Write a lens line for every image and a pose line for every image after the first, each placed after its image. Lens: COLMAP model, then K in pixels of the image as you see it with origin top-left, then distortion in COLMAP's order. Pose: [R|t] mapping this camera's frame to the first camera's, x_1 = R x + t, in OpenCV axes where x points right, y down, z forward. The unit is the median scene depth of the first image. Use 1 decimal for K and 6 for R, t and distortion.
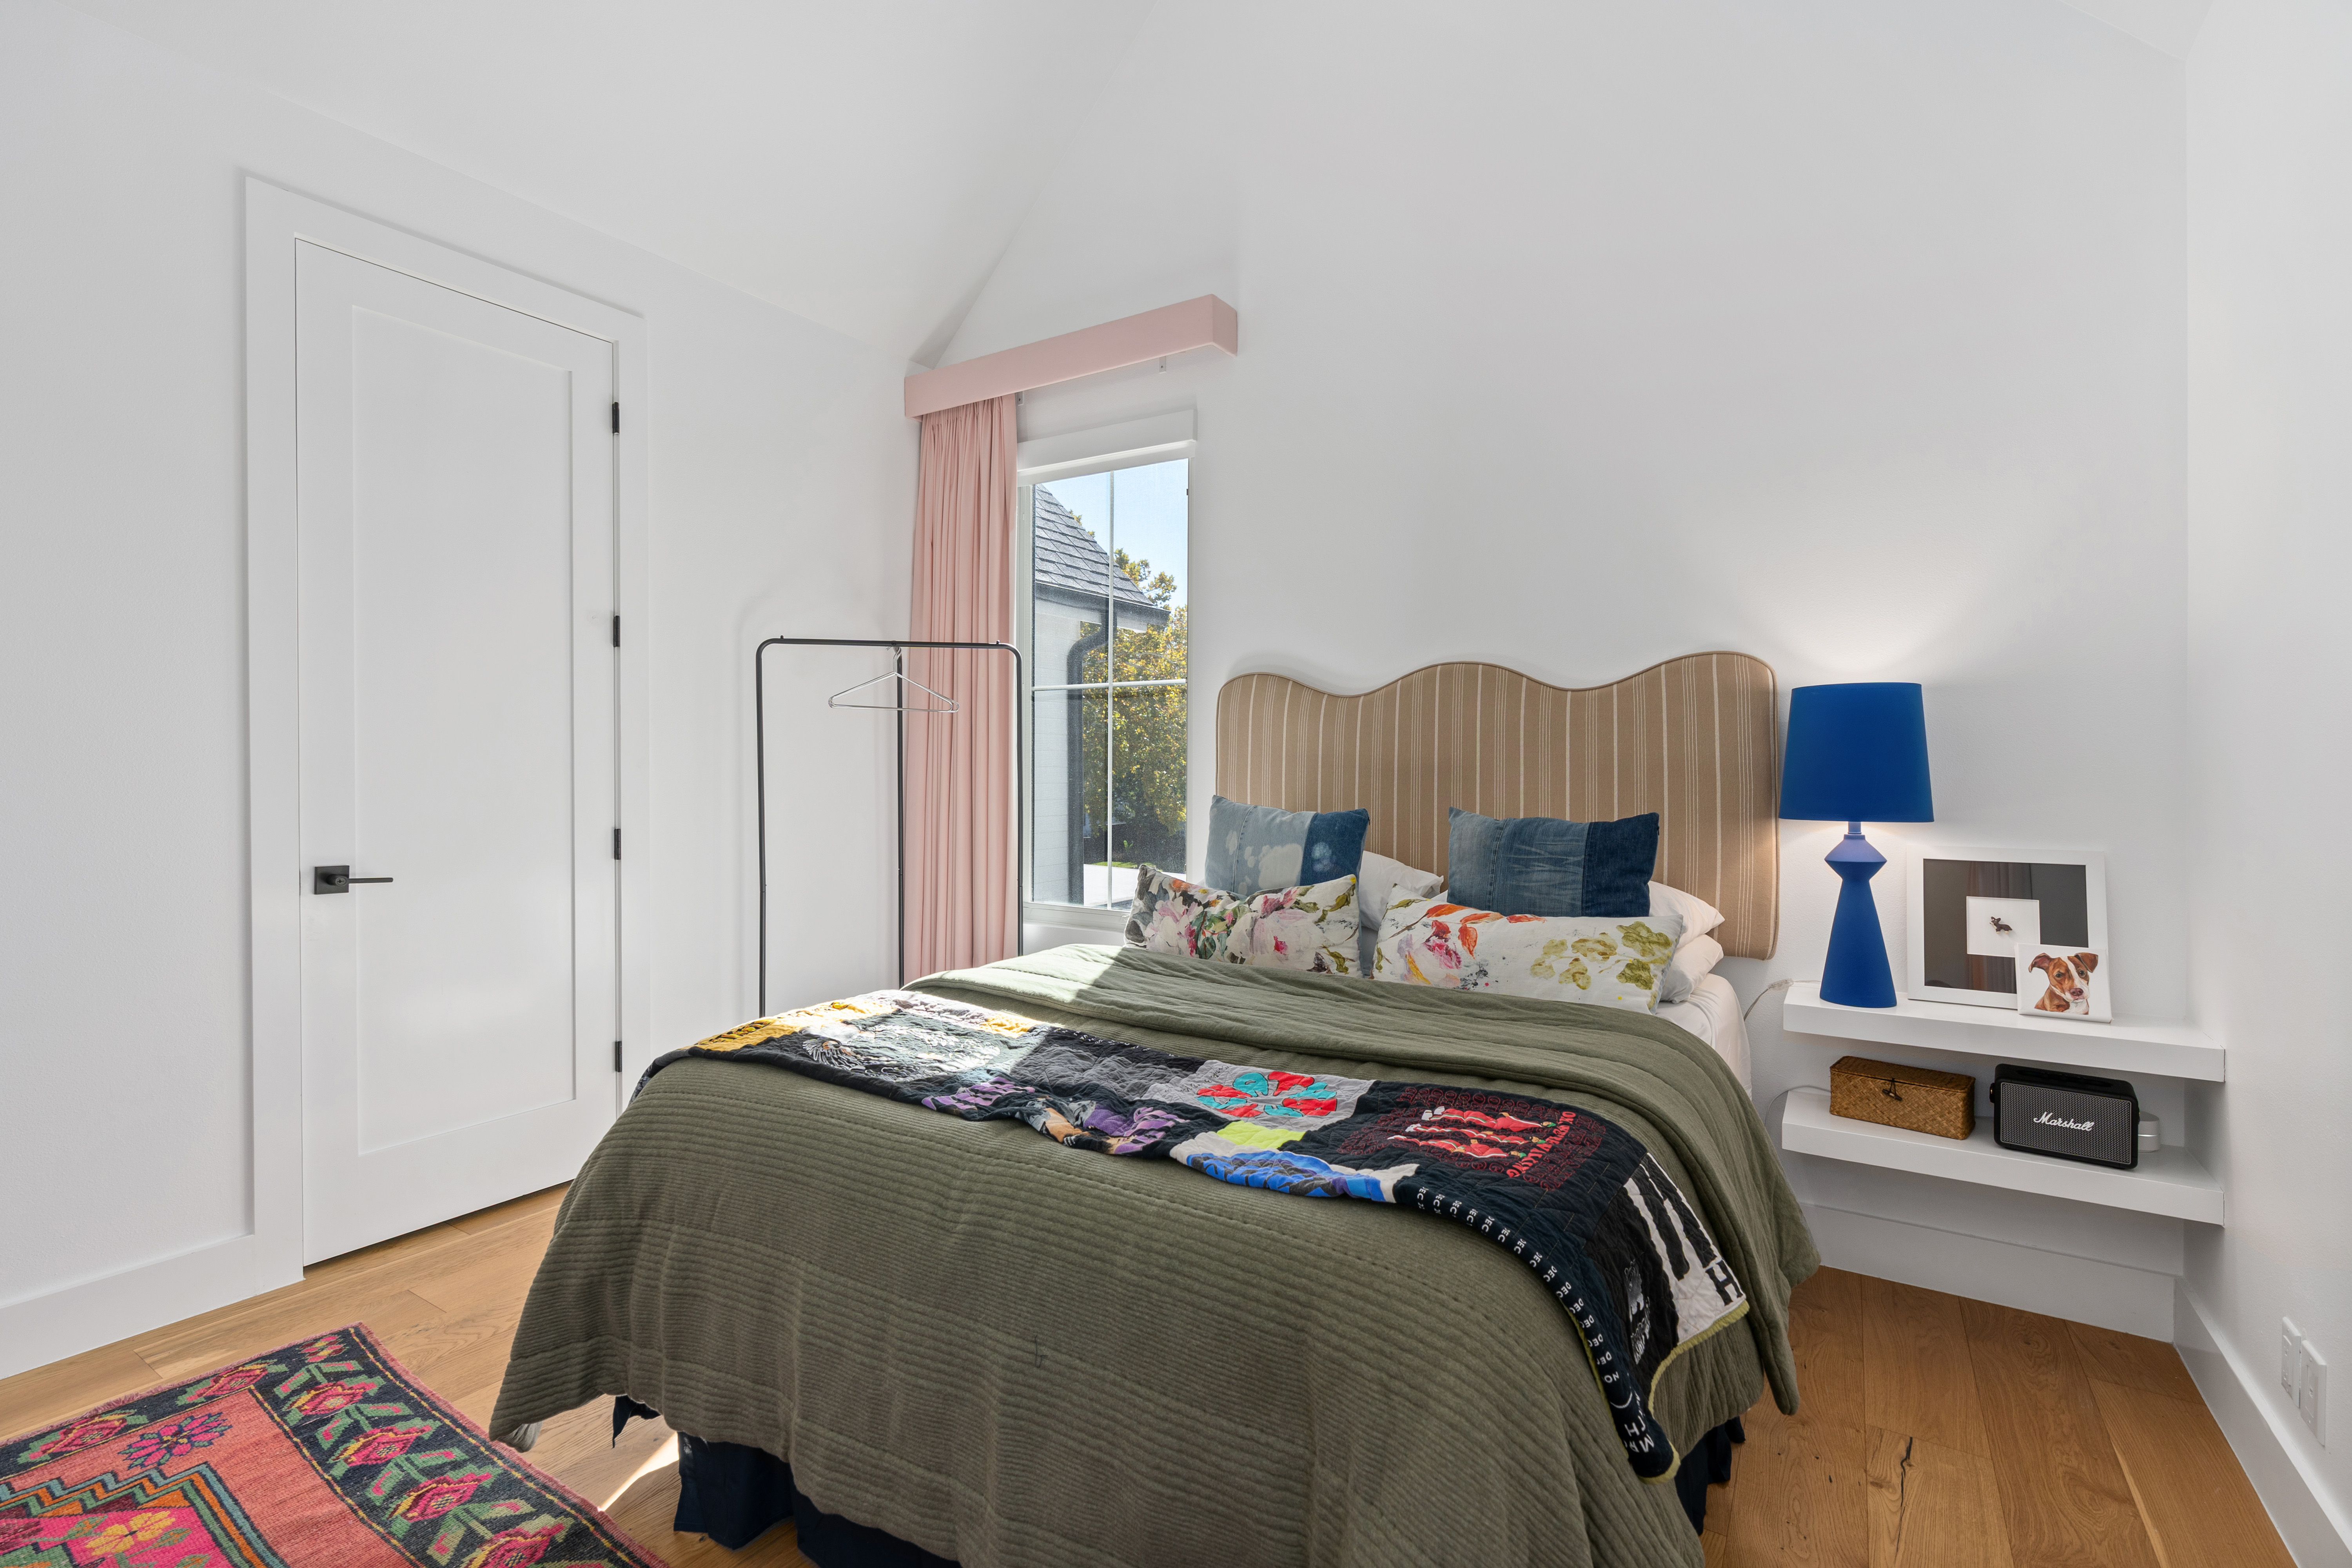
lens RADIAL K [[1070.2, 0, 1181.4], [0, 1070.2, 772.2], [0, 0, 1]] dist [-0.008051, 0.002290]
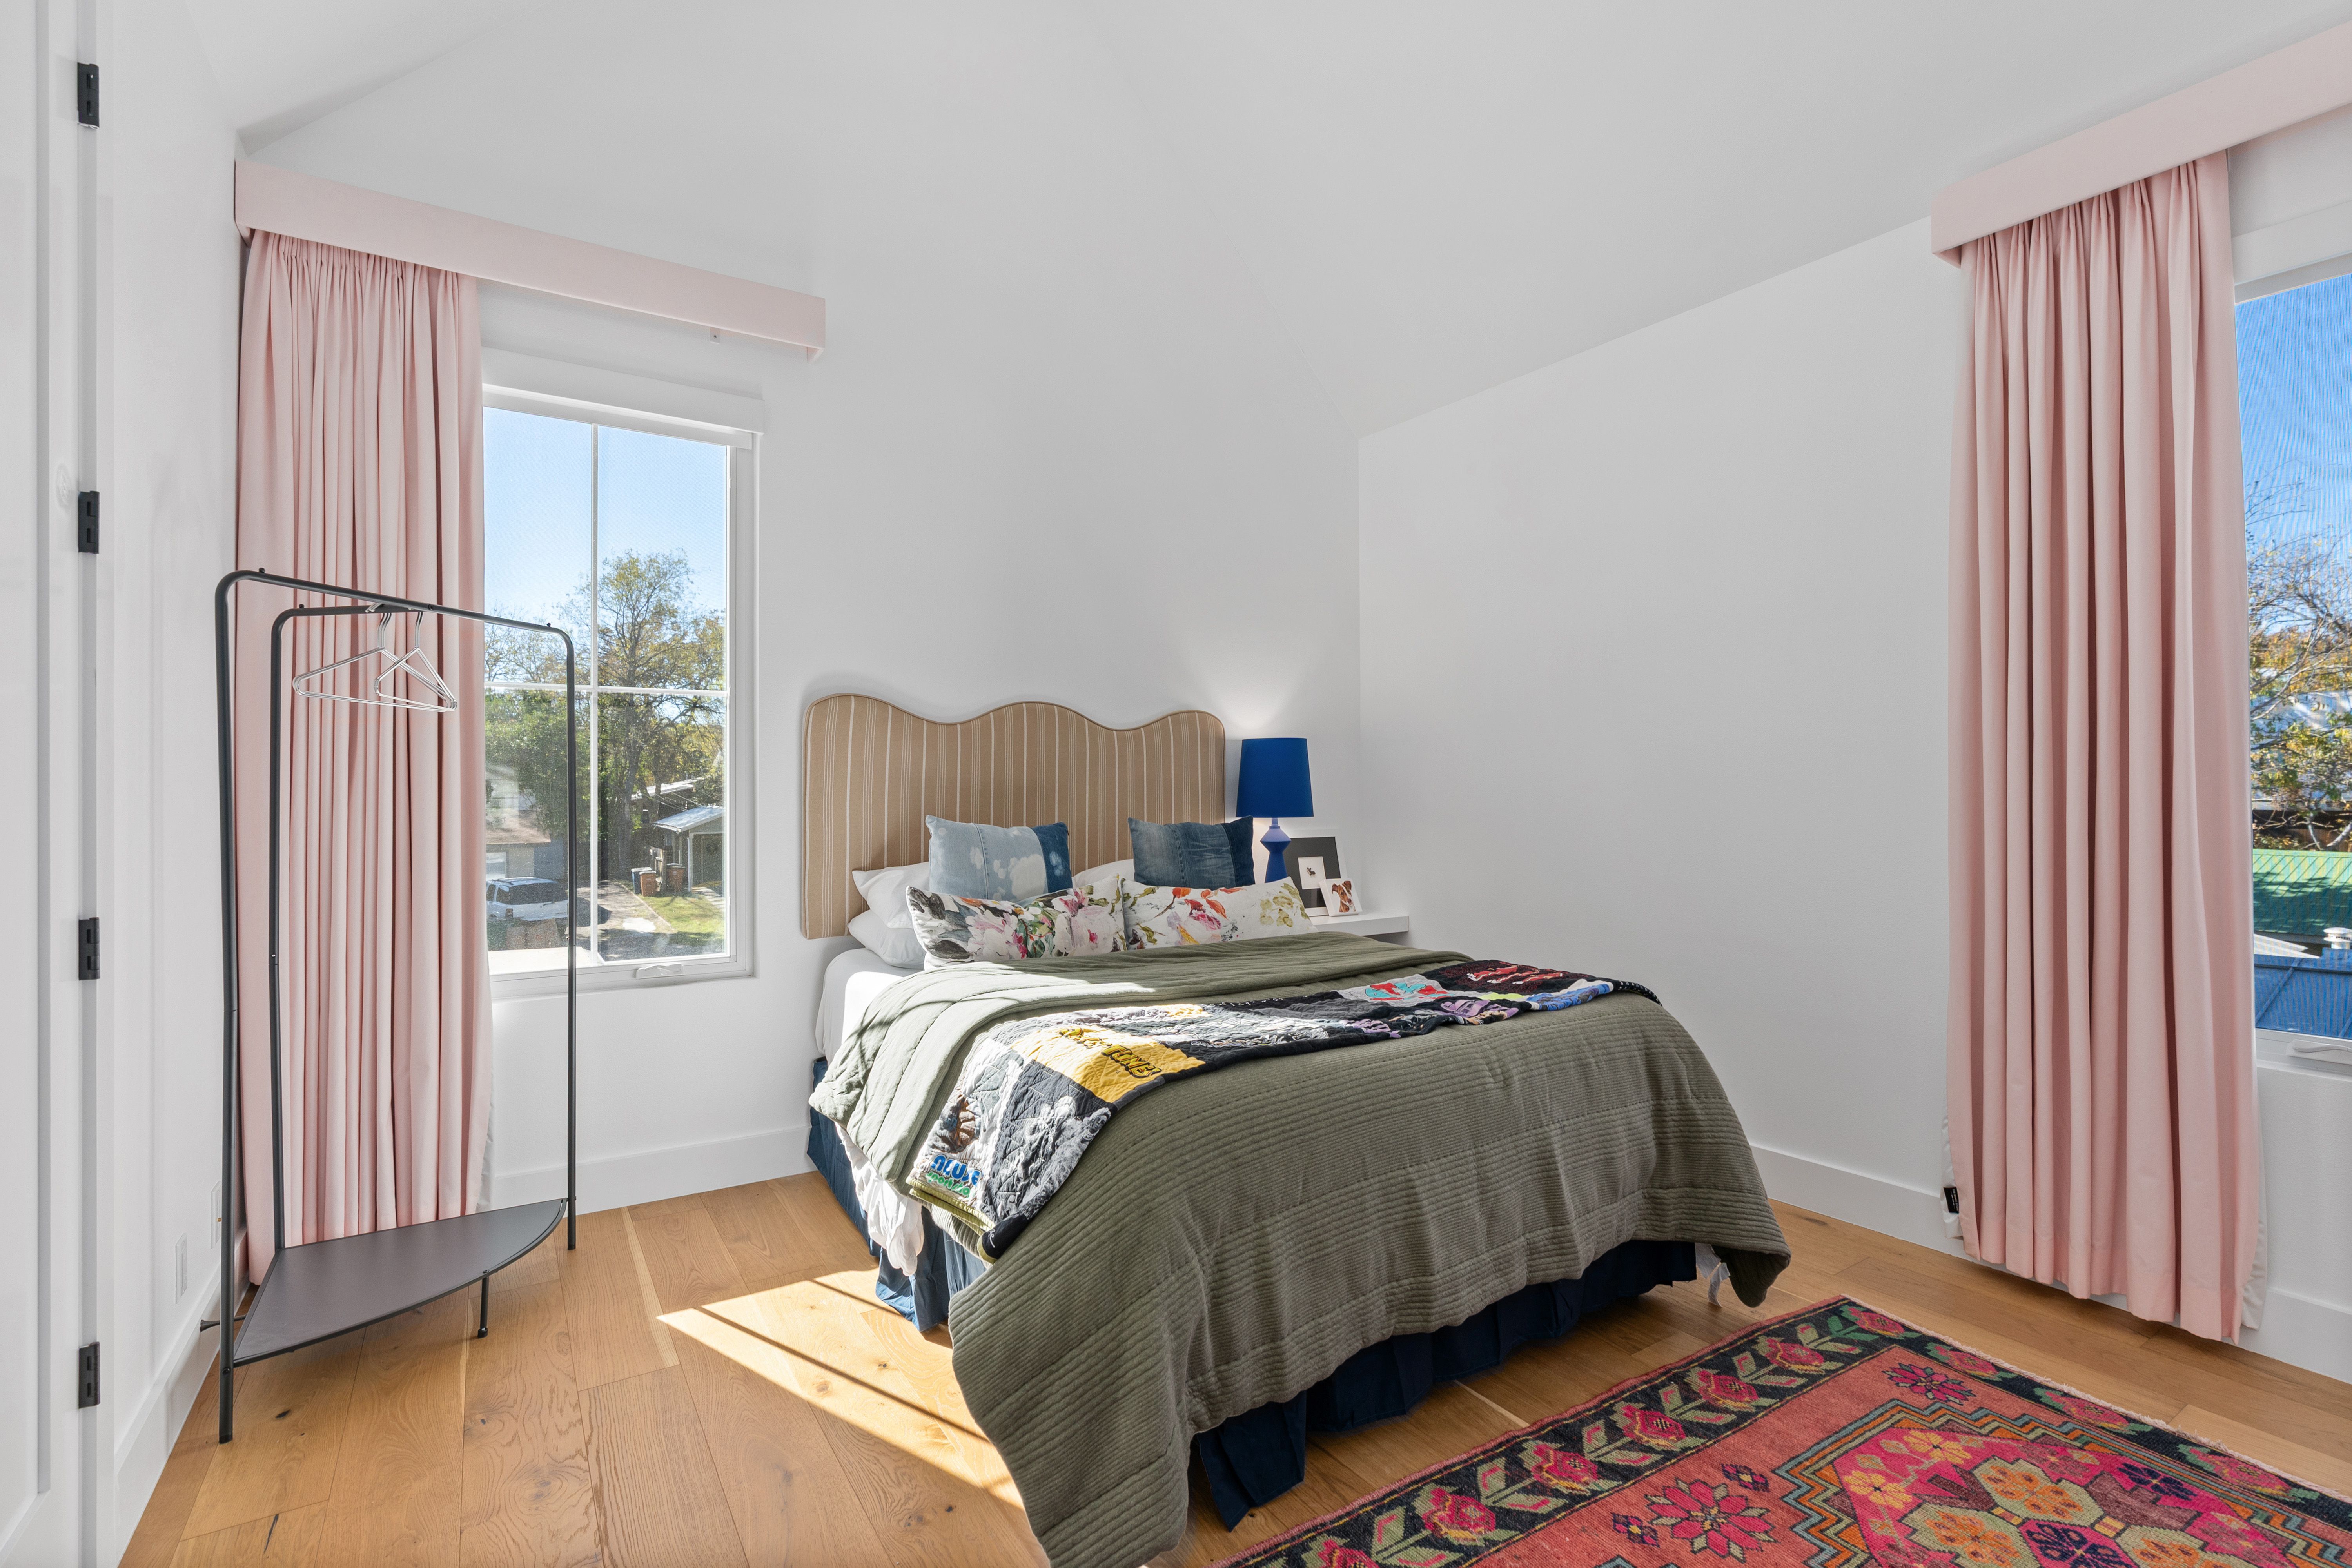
lens RADIAL K [[1070.2, 0, 1191.3], [0, 1070.2, 786.1], [0, 0, 1]] dist [-0.008051, 0.002290]
pose [[0.413530, -0.002560, 0.910487, -0.873074], [0.009643, 0.999952, -0.001569, -0.002931], [-0.910439, 0.009428, 0.413535, 0.370713]]
